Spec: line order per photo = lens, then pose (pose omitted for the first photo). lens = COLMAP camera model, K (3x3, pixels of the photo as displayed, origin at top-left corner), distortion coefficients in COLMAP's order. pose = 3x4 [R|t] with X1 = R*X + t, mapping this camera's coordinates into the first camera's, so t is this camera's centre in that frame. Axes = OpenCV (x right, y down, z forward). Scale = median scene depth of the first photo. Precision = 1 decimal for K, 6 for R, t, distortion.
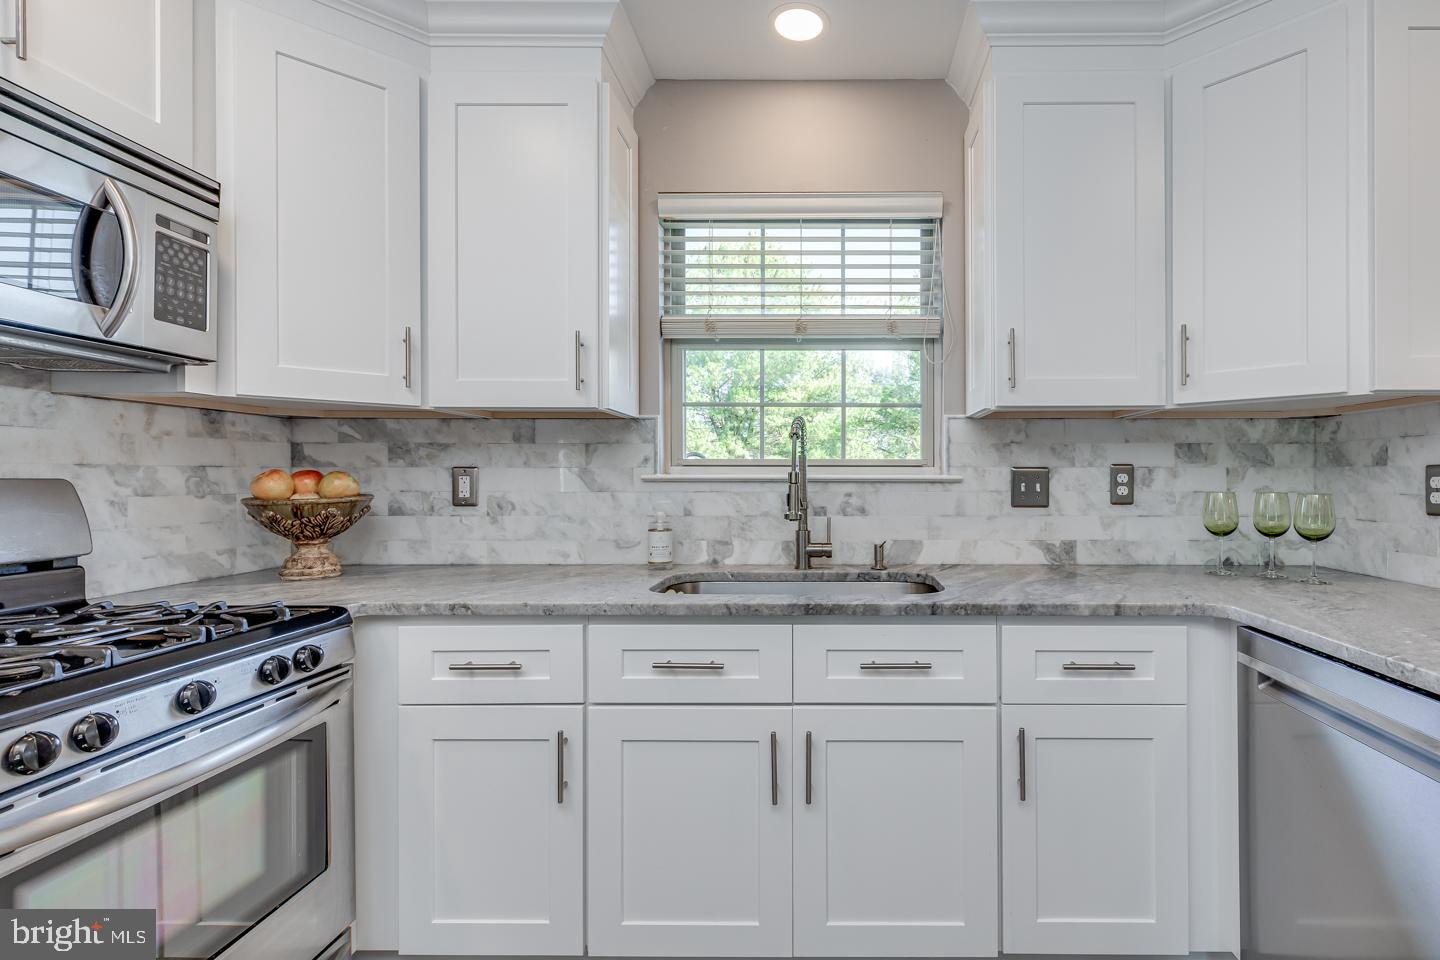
lens RADIAL K [[683.2, 0, 783.1], [0, 683.2, 479.5], [0, 0, 1]] dist [0.009940, 0.001899]
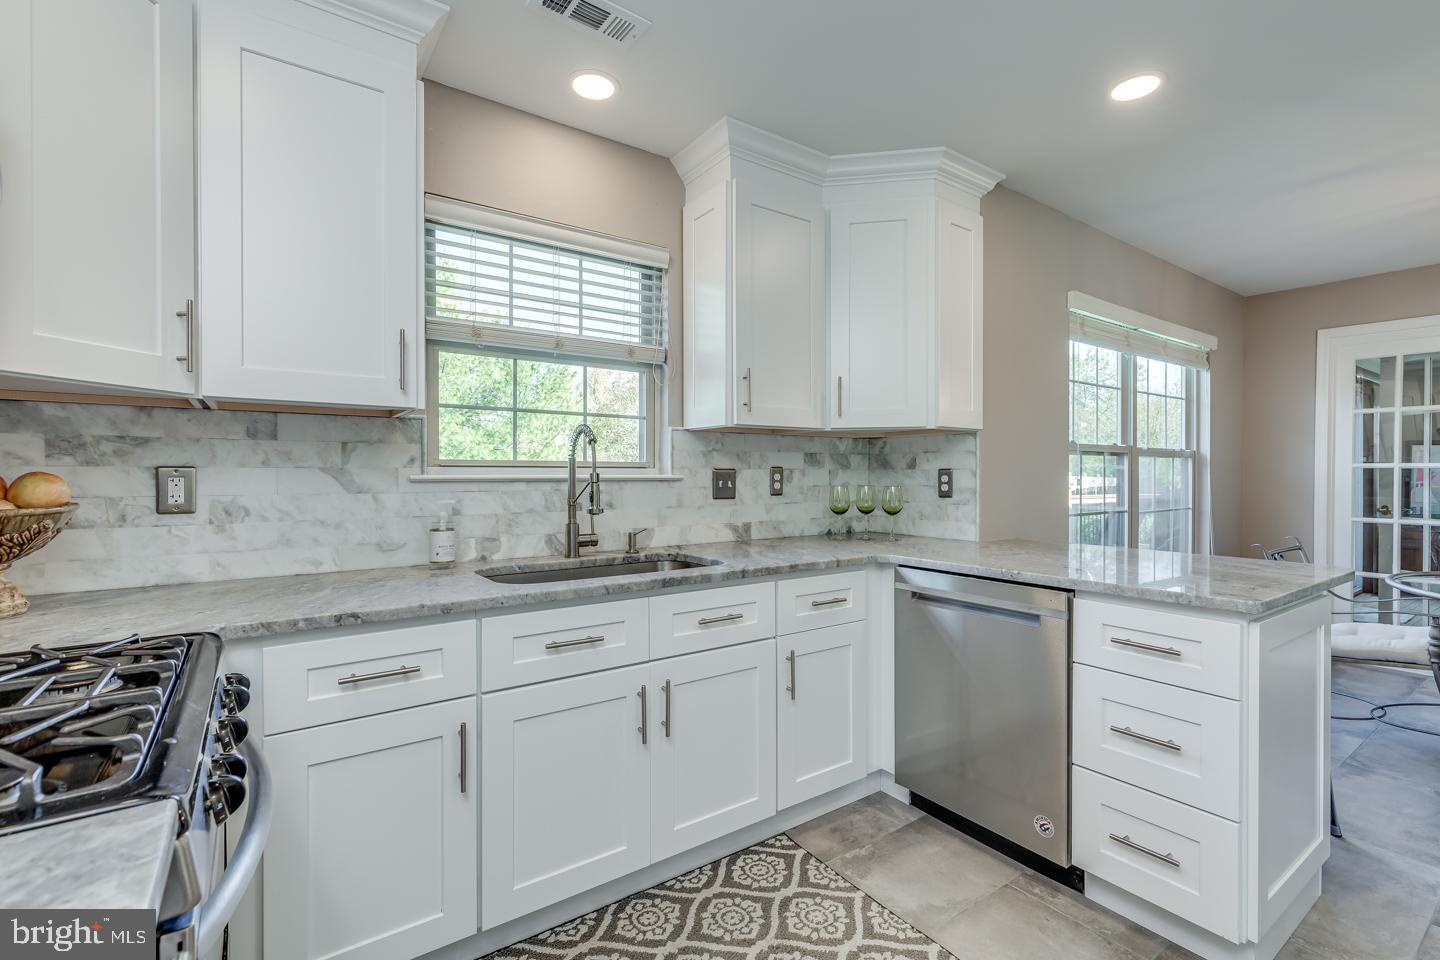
lens RADIAL K [[640.6, 0, 709.0], [0, 640.6, 482.5], [0, 0, 1]] dist [0.003563, -0.000403]
pose [[0.820010, -0.009025, 0.572278, -0.380523], [0.005146, 0.999952, 0.008397, -0.002089], [-0.572326, -0.003941, 0.820017, -0.004934]]
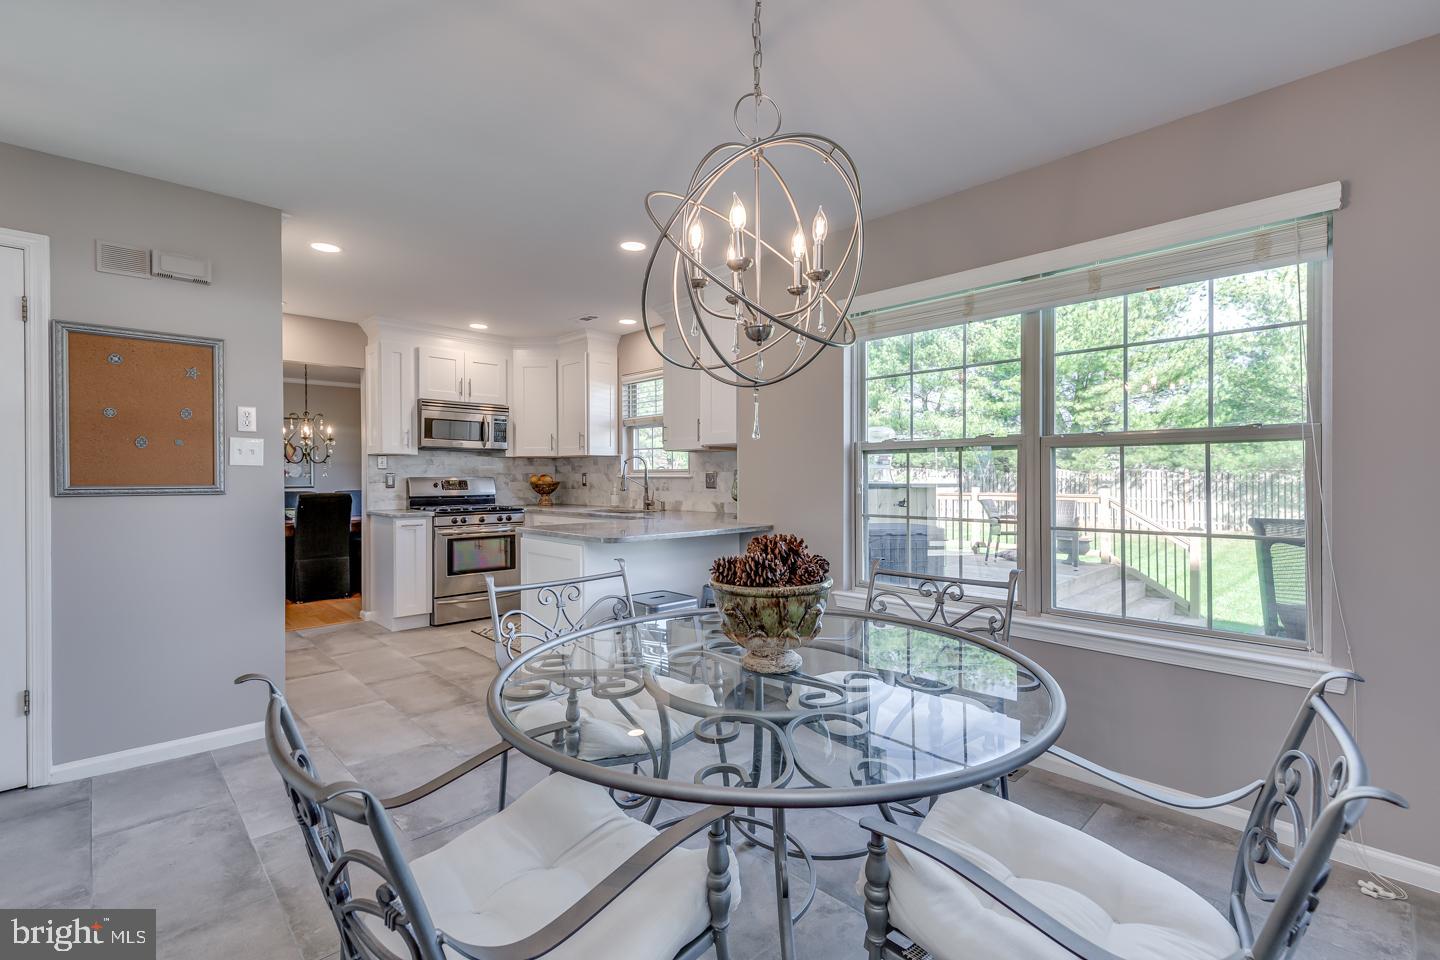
lens RADIAL K [[683.2, 0, 744.4], [0, 683.2, 485.7], [0, 0, 1]] dist [0.009940, 0.001899]
pose [[0.697455, 0.007221, -0.716592, 2.197234], [-0.002170, 0.999966, 0.007964, 0.011048], [0.716625, -0.003999, 0.697447, -0.605714]]
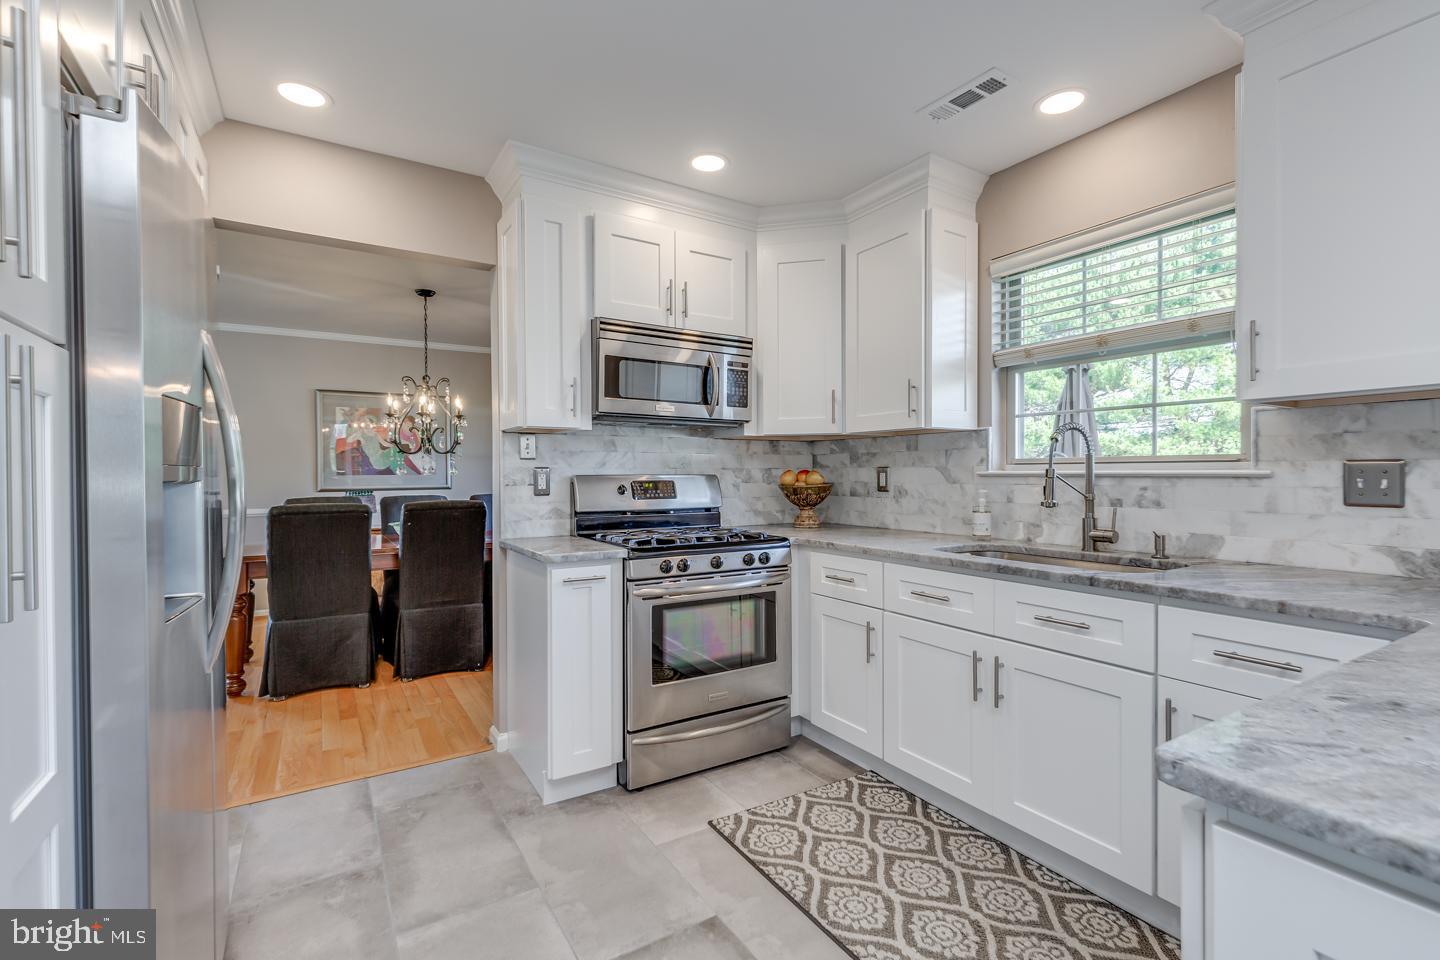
lens RADIAL K [[640.6, 0, 739.3], [0, 640.6, 487.9], [0, 0, 1]] dist [0.003563, -0.000403]
pose [[0.548810, 0.015696, -0.835800, 0.603235], [-0.001578, 0.999841, 0.017740, 0.004087], [0.835945, -0.008417, 0.548748, -0.103583]]
